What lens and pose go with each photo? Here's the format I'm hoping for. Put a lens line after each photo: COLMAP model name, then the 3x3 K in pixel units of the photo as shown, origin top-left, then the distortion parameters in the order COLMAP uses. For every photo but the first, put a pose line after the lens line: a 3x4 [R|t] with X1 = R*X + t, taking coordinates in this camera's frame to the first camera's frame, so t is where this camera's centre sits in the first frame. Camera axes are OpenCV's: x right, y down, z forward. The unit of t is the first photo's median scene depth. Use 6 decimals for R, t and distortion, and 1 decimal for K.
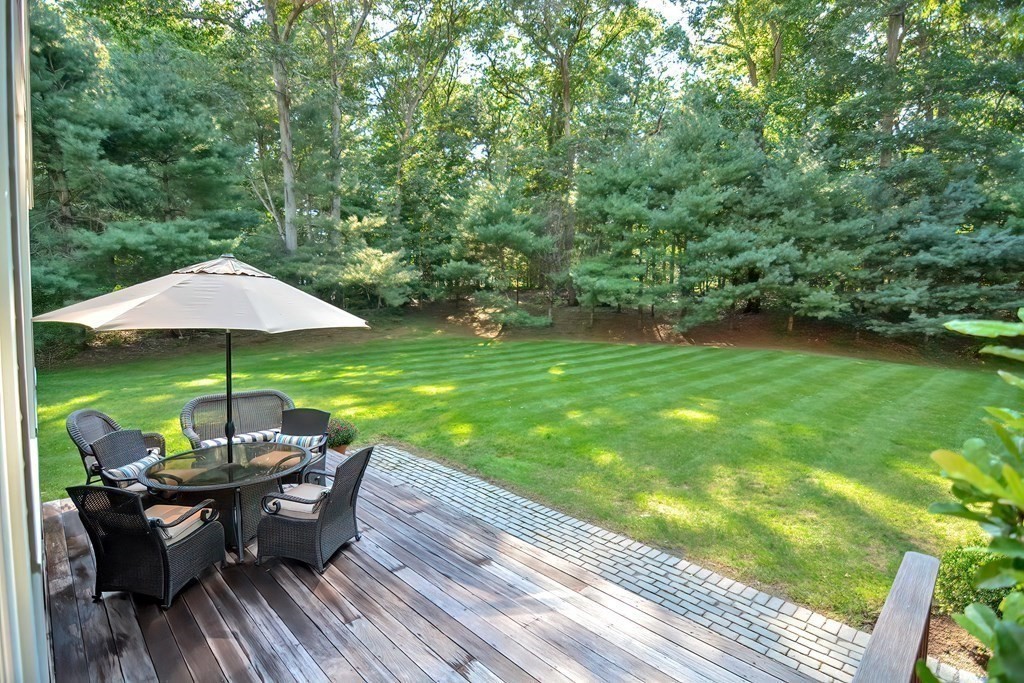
lens RADIAL K [[490.1, 0, 507.2], [0, 490.1, 345.5], [0, 0, 1]] dist [-0.001536, -0.014086]
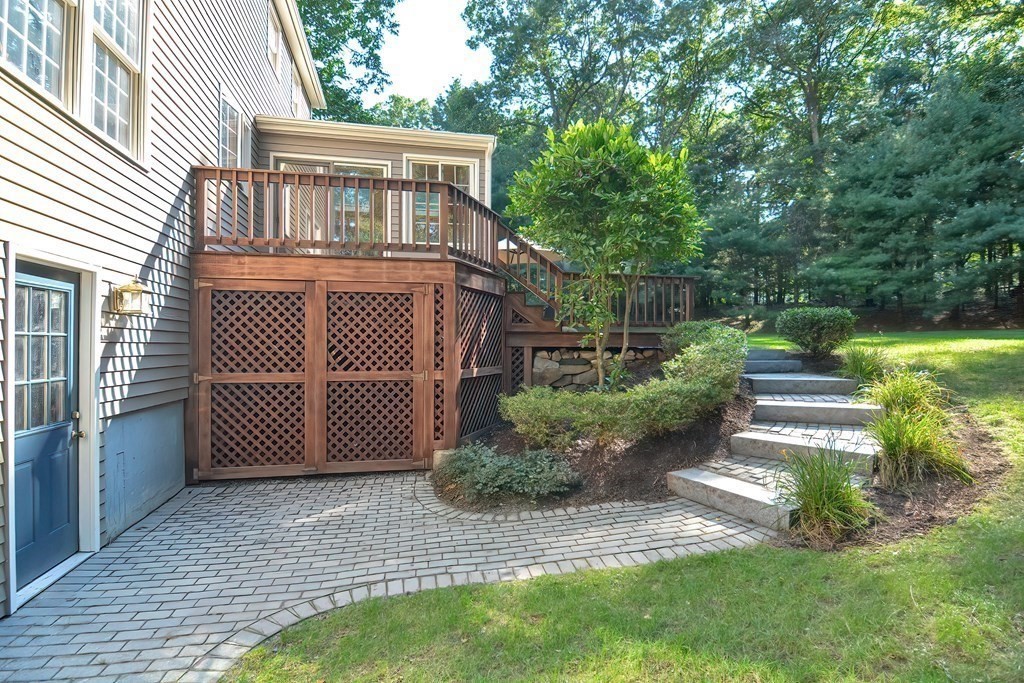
lens RADIAL K [[490.1, 0, 507.2], [0, 490.1, 345.5], [0, 0, 1]] dist [-0.001536, -0.014086]
pose [[0.846564, -0.015188, -0.532070, 0.175966], [-0.024895, 0.997369, -0.068080, 0.132409], [0.531704, 0.070880, 0.843959, -0.286363]]
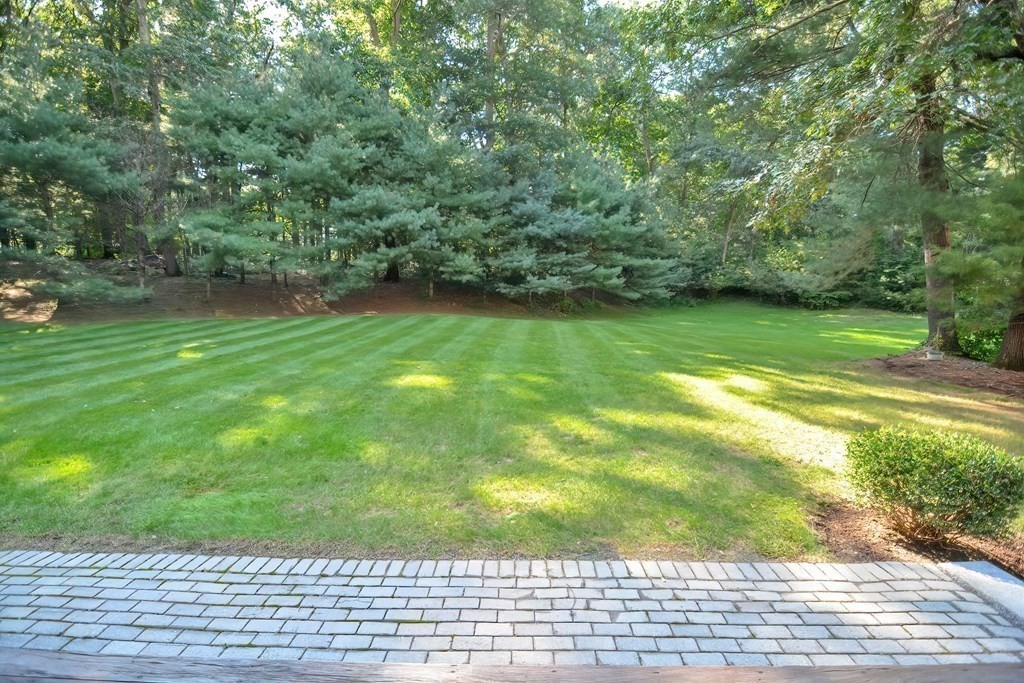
lens RADIAL K [[490.1, 0, 507.2], [0, 490.1, 345.5], [0, 0, 1]] dist [-0.001536, -0.014086]
pose [[0.714979, -0.092477, 0.693003, -0.049327], [0.067481, 0.995714, 0.063251, 0.021842], [-0.695882, 0.001542, 0.718155, 0.155043]]
